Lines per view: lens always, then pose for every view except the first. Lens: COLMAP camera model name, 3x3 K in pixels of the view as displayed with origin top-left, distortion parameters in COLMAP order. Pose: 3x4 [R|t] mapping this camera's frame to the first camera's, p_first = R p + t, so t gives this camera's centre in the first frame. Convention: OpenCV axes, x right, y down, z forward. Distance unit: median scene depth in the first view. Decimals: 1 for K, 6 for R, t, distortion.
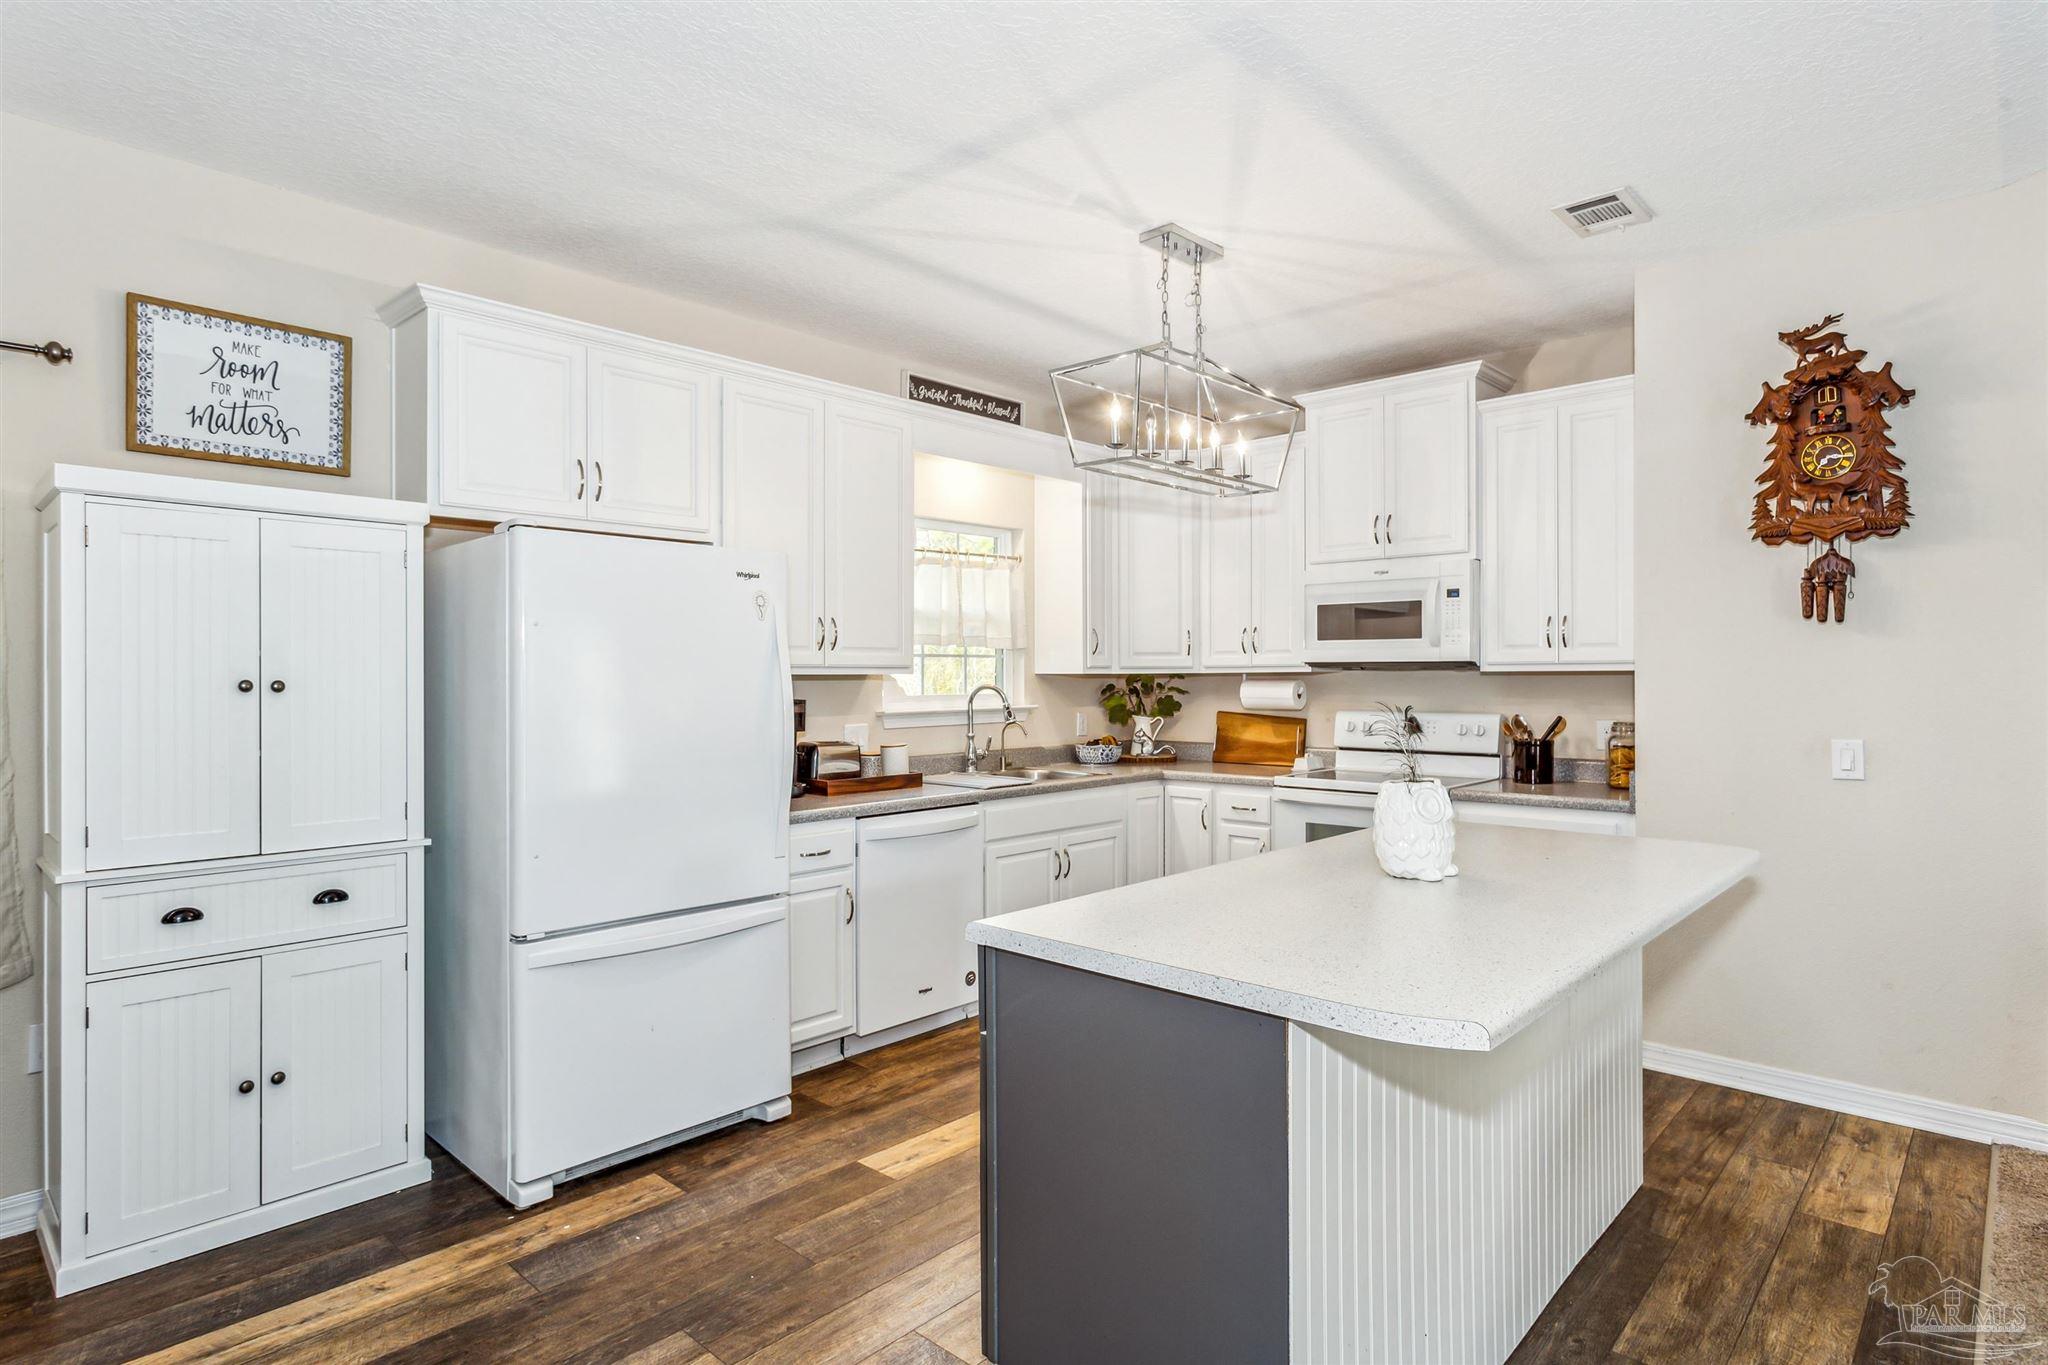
lens RADIAL K [[1090.1, 0, 1020.4], [0, 1090.1, 674.3], [0, 0, 1]] dist [0.002063, 0.000779]
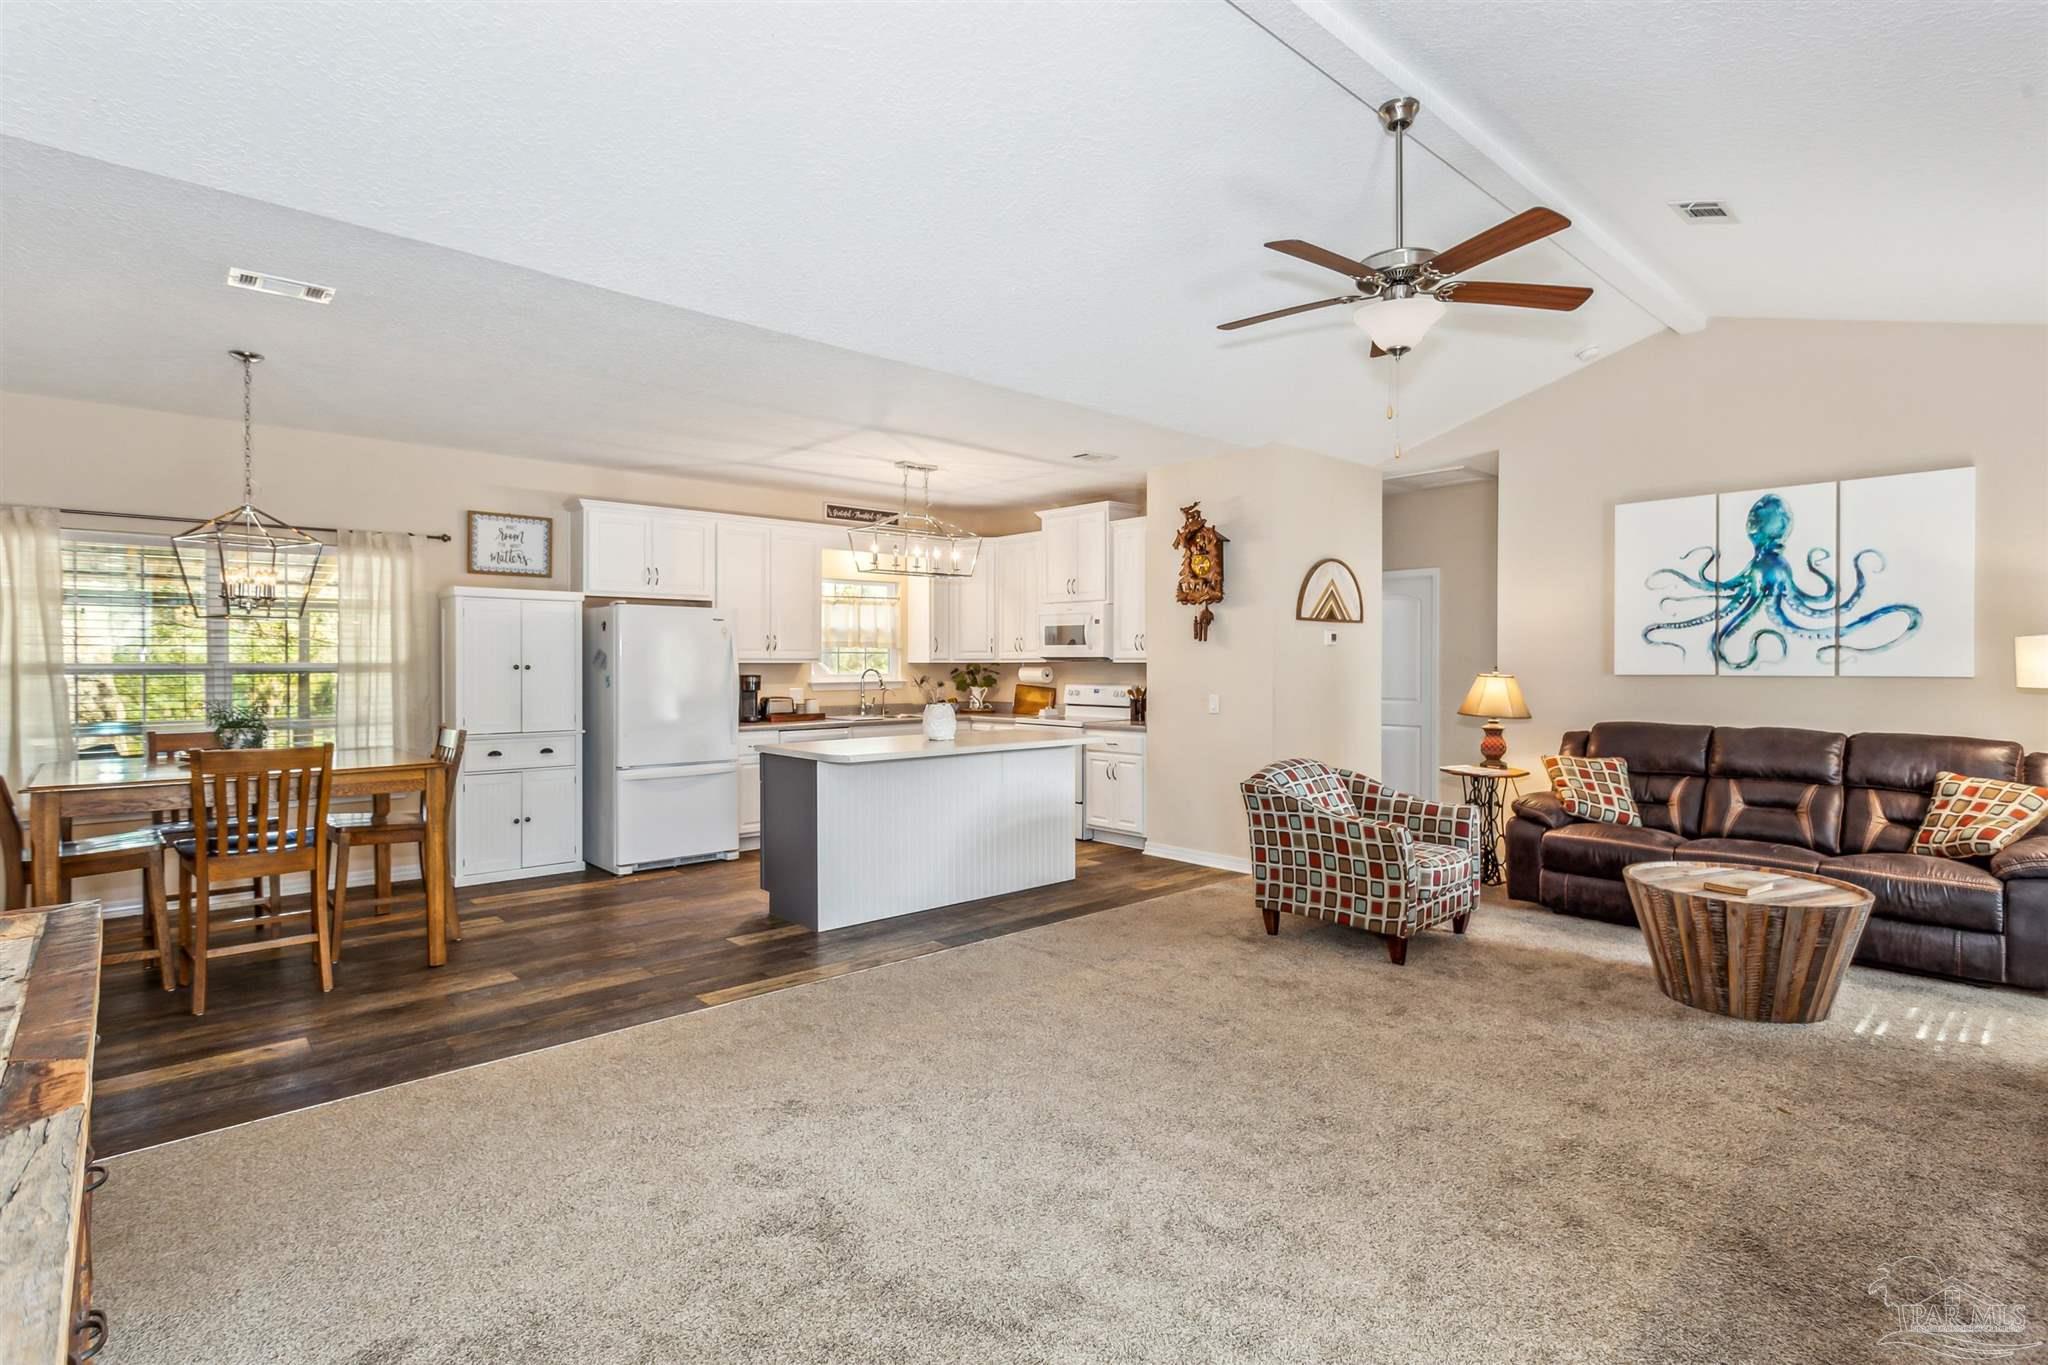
lens RADIAL K [[996.7, 0, 1027.6], [0, 996.7, 673.7], [0, 0, 1]] dist [-0.001627, 0.001123]
pose [[0.996959, 0.005350, -0.077745, 0.407276], [-0.004343, 0.999905, 0.013108, -0.005699], [0.077808, -0.012731, 0.996887, -0.751304]]
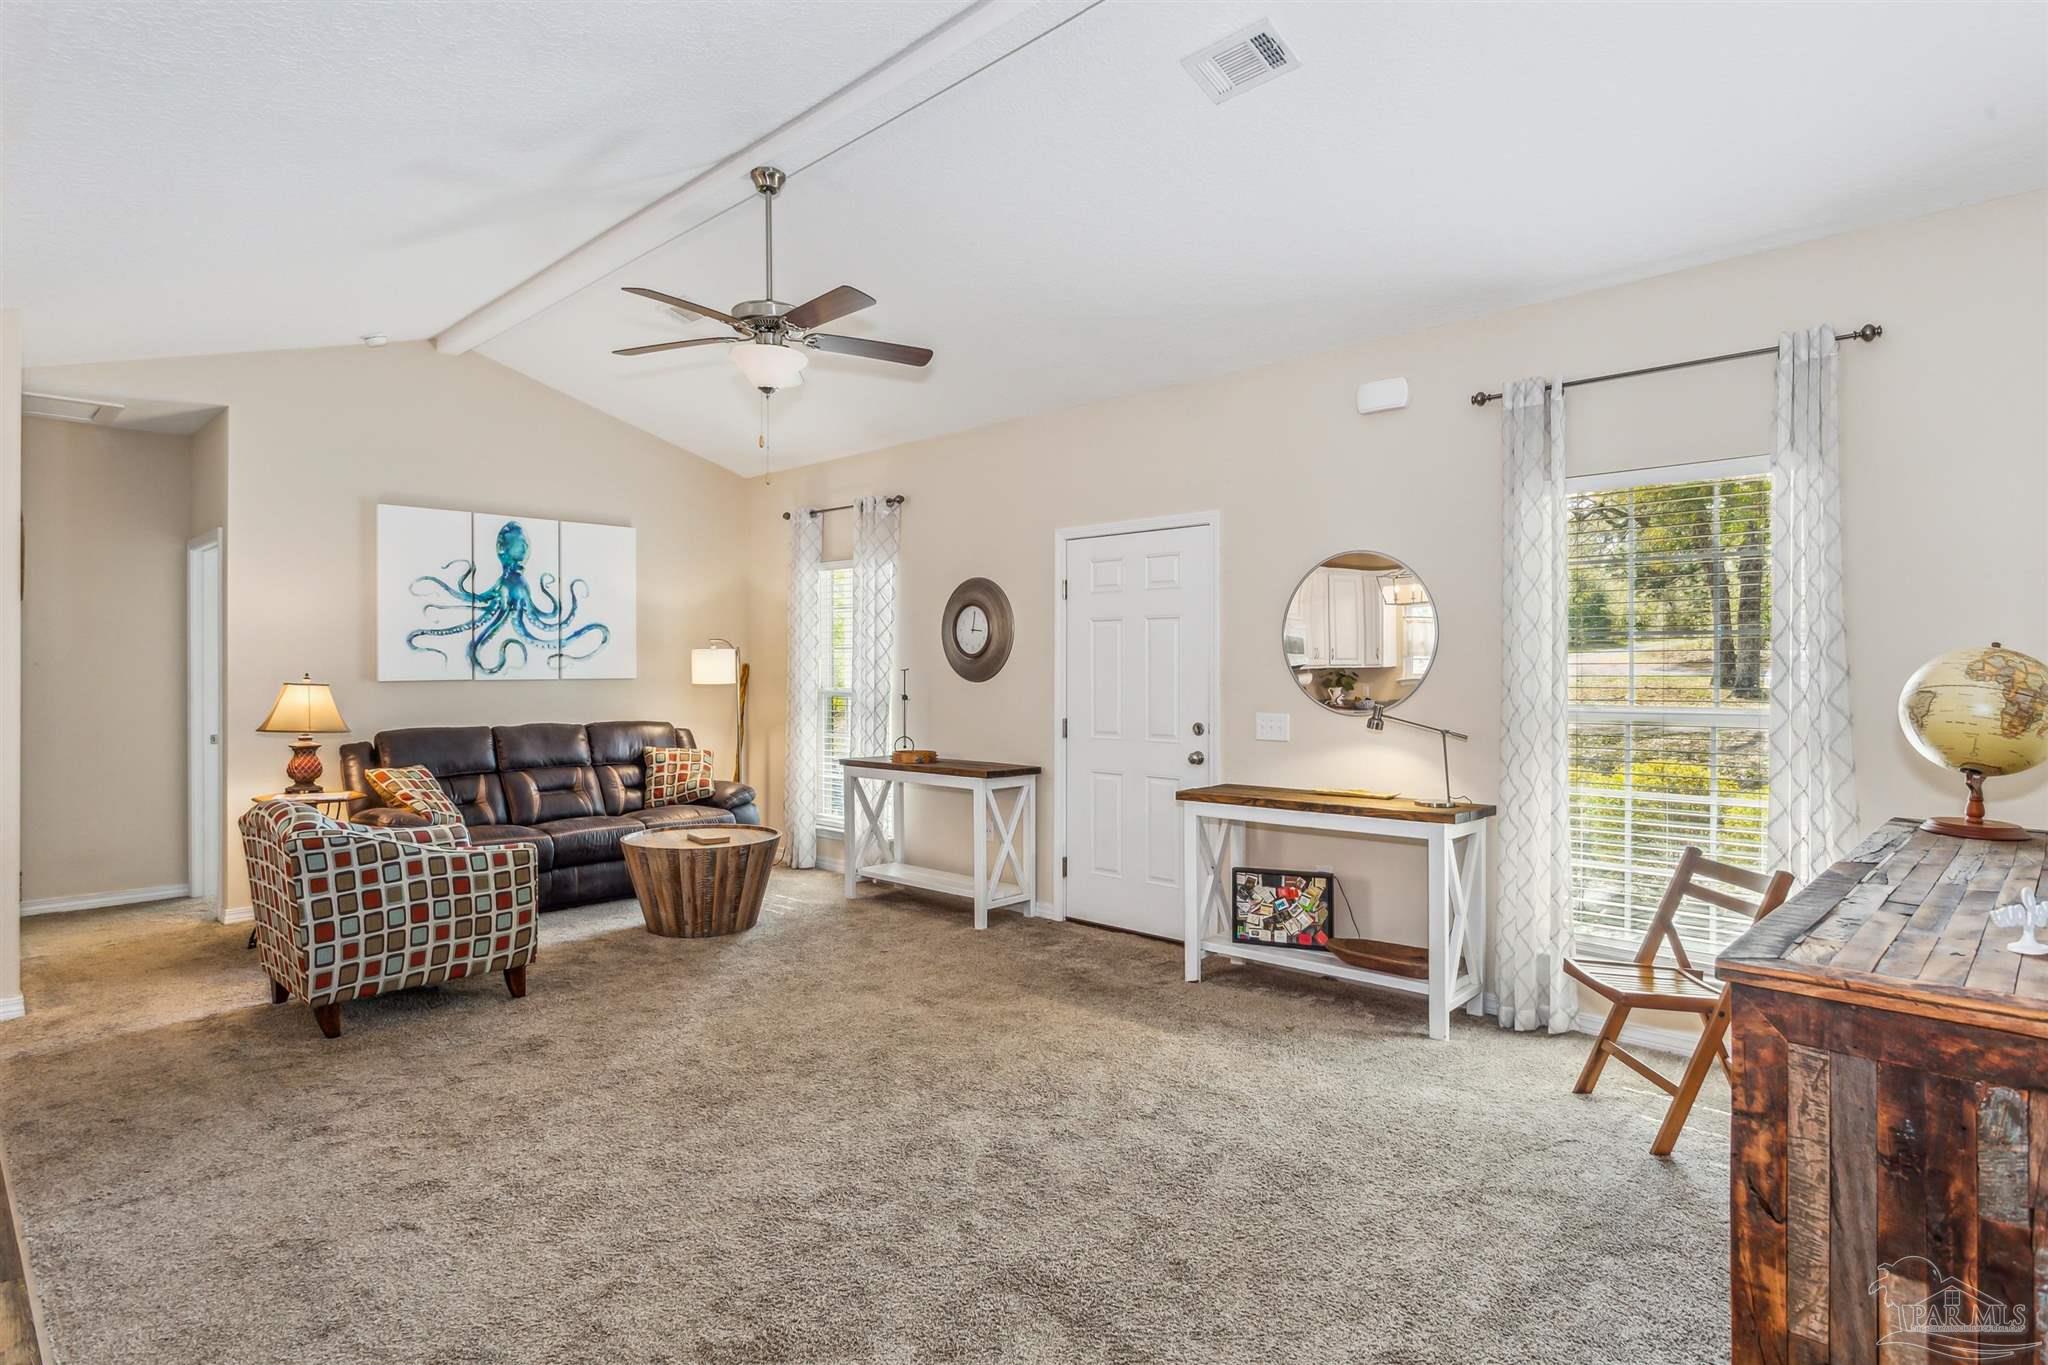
lens RADIAL K [[1090.1, 0, 1020.4], [0, 1090.1, 674.3], [0, 0, 1]] dist [0.002063, 0.000779]
pose [[0.014456, -0.001582, 0.999894, -0.293737], [0.001015, 0.999998, 0.001568, -0.000439], [-0.999895, 0.000992, 0.014458, -0.204697]]
